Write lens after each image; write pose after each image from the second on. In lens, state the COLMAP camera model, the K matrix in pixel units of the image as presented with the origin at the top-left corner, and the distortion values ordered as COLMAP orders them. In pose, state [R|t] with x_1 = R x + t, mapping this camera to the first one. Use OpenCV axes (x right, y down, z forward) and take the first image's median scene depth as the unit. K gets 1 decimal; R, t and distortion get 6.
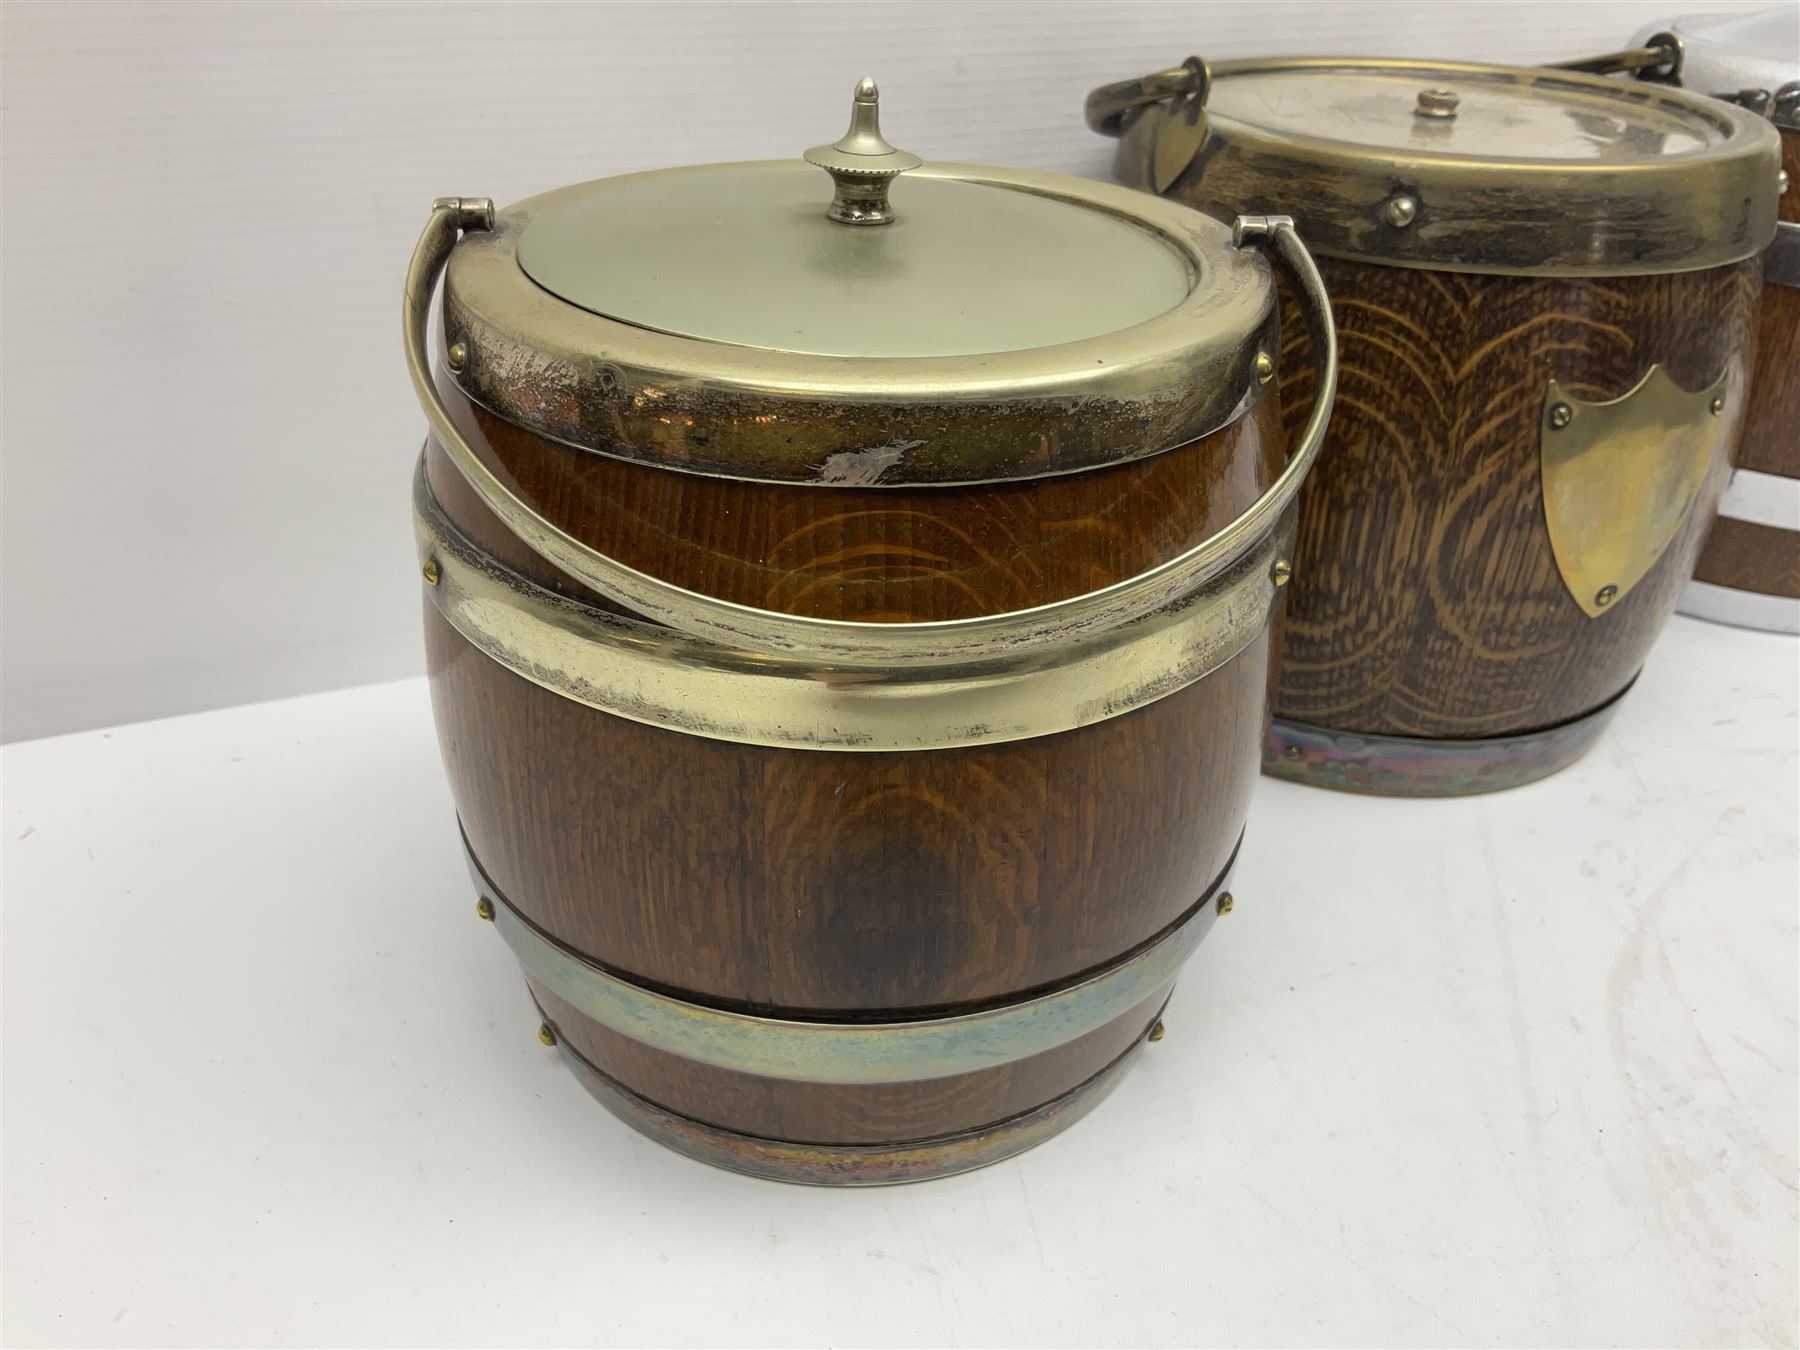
lens RADIAL K [[1504.0, 0, 900.0], [0, 1504.0, 675.0], [0, 0, 1]] dist [0.105271, -0.233290]
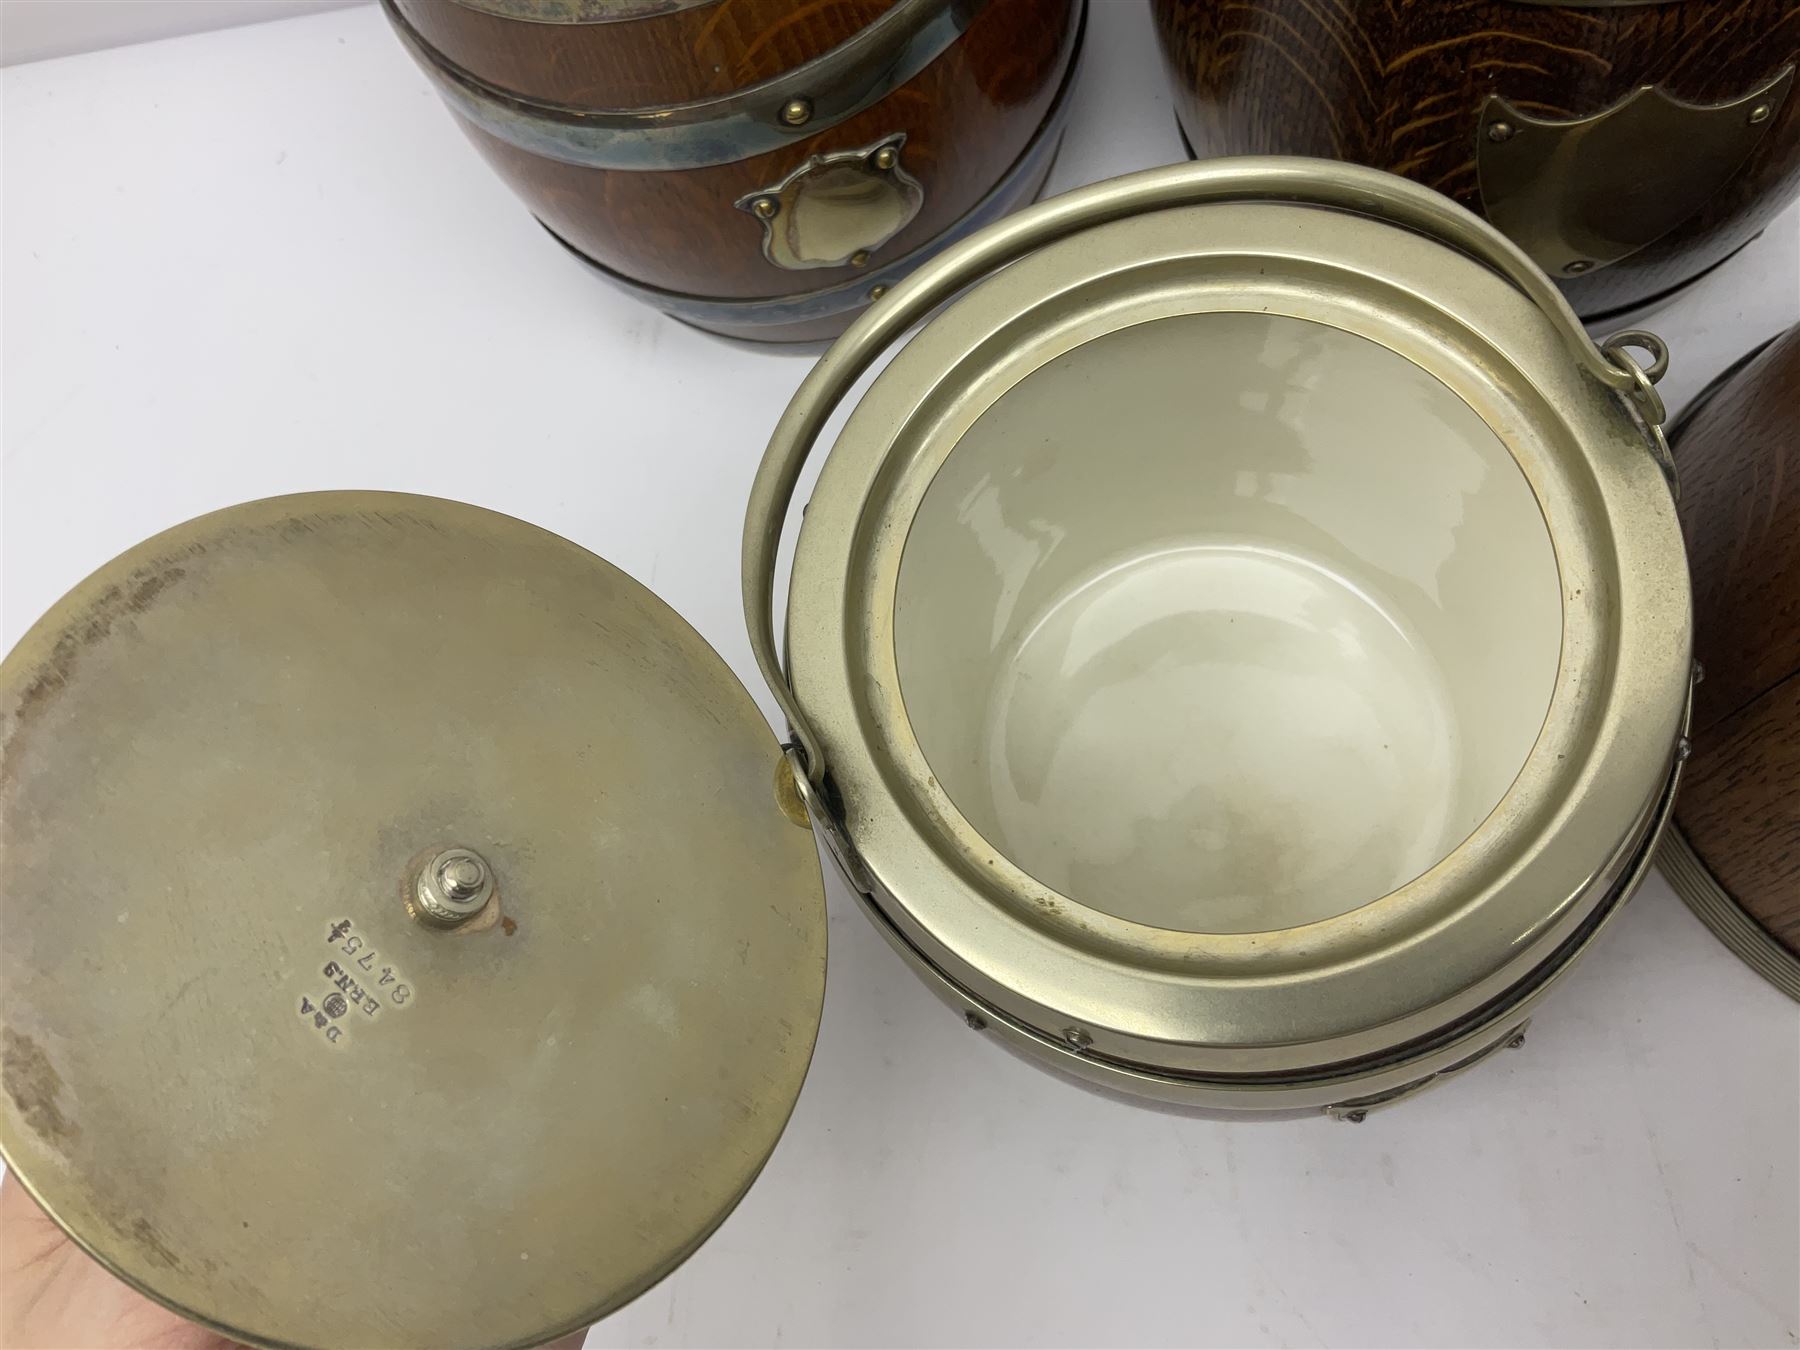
lens RADIAL K [[1553.1, 0, 900.0], [0, 1553.1, 675.0], [0, 0, 1]] dist [-0.003651, -0.018604]
pose [[0.912792, 0.288410, -0.289190, 0.467431], [0.004602, 0.700754, 0.713389, -0.583351], [0.408399, -0.652506, 0.638315, 0.100297]]
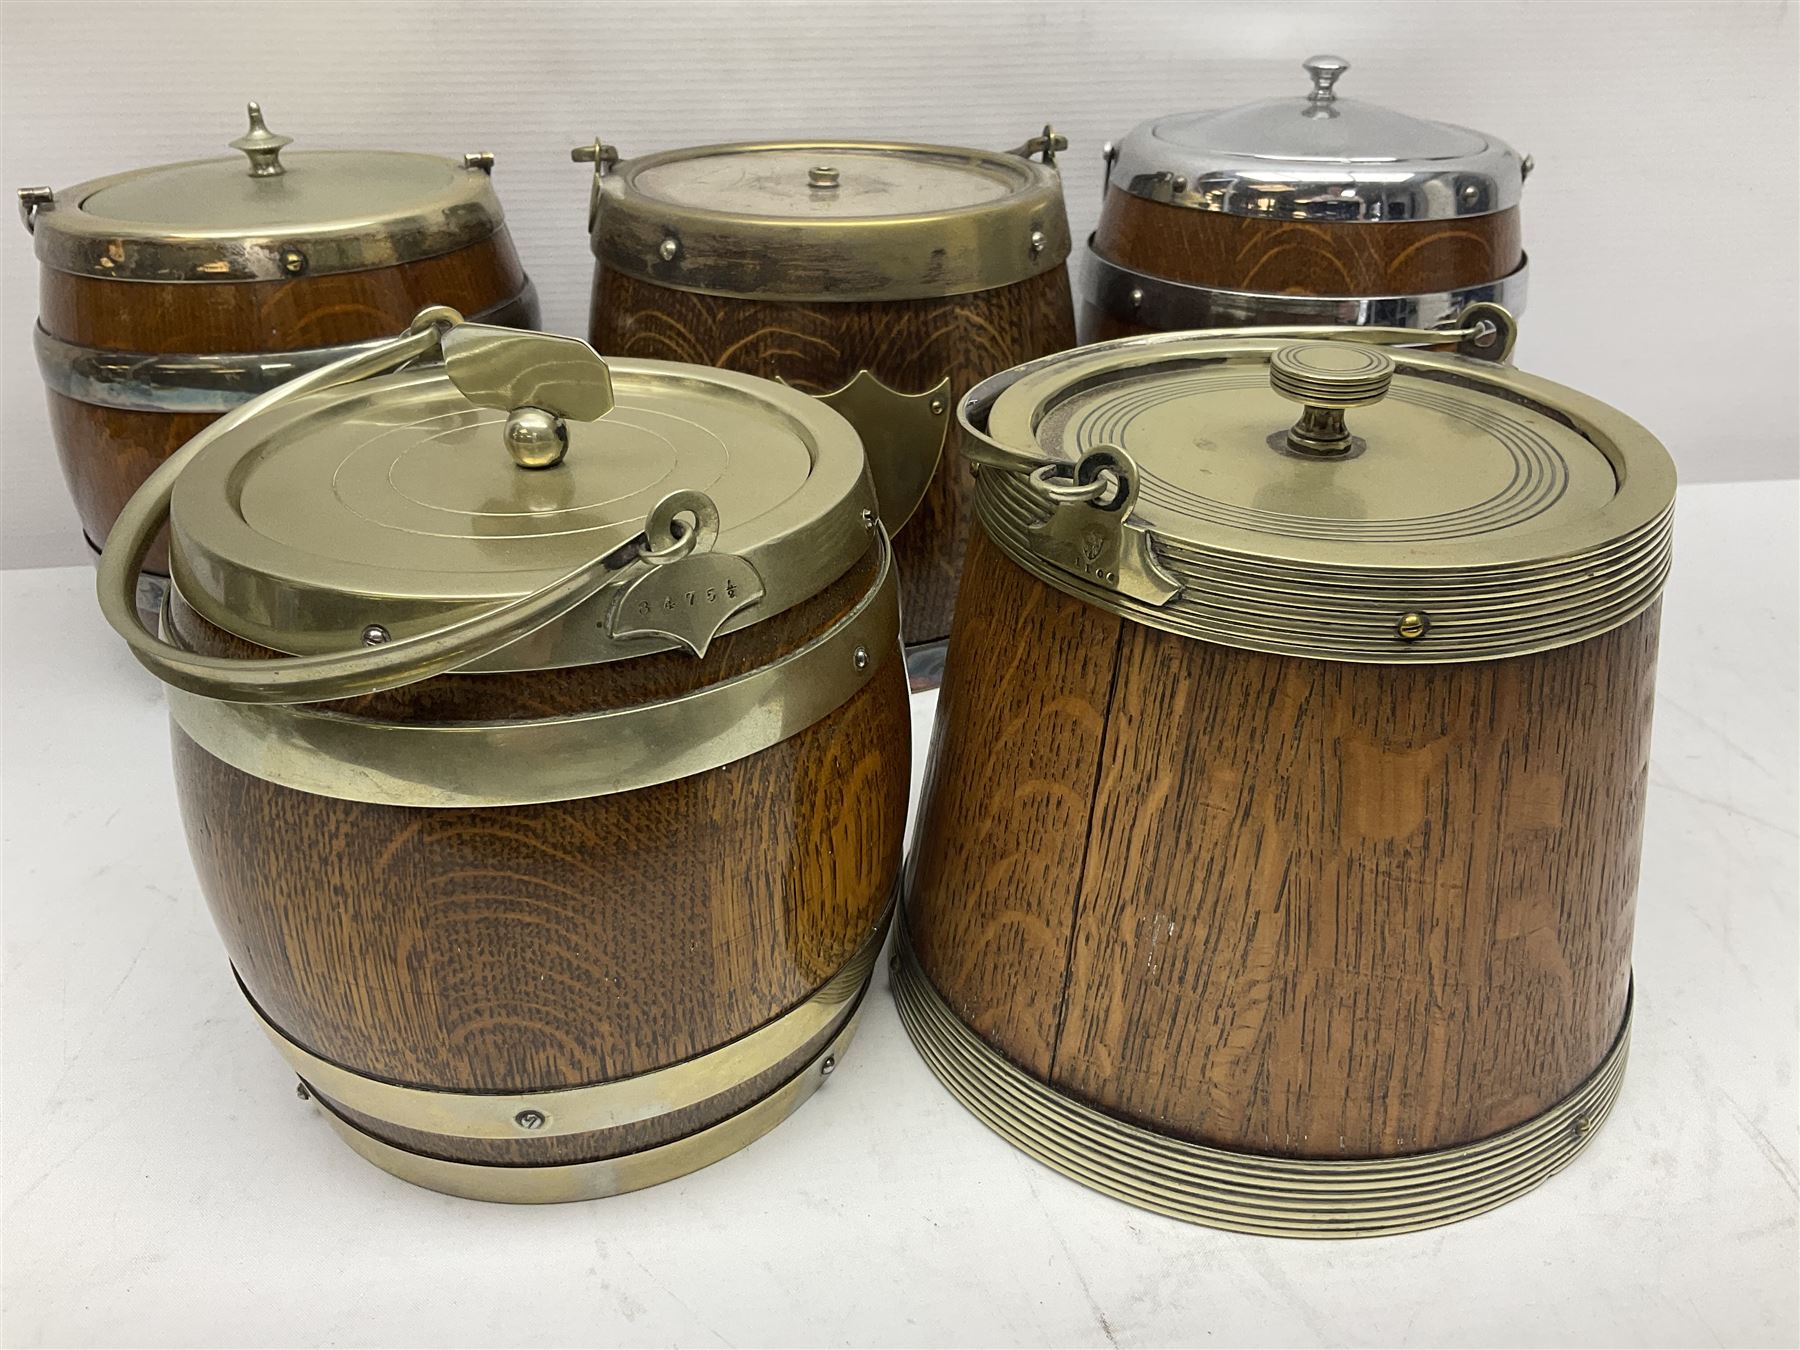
lens RADIAL K [[1487.6, 0, 900.0], [0, 1487.6, 675.0], [0, 0, 1]] dist [0.122526, -0.273752]
pose [[0.972969, 0.094904, -0.210533, 0.846937], [-0.102869, 0.994323, -0.027187, 0.102540], [0.206757, 0.048109, 0.977209, -0.296145]]
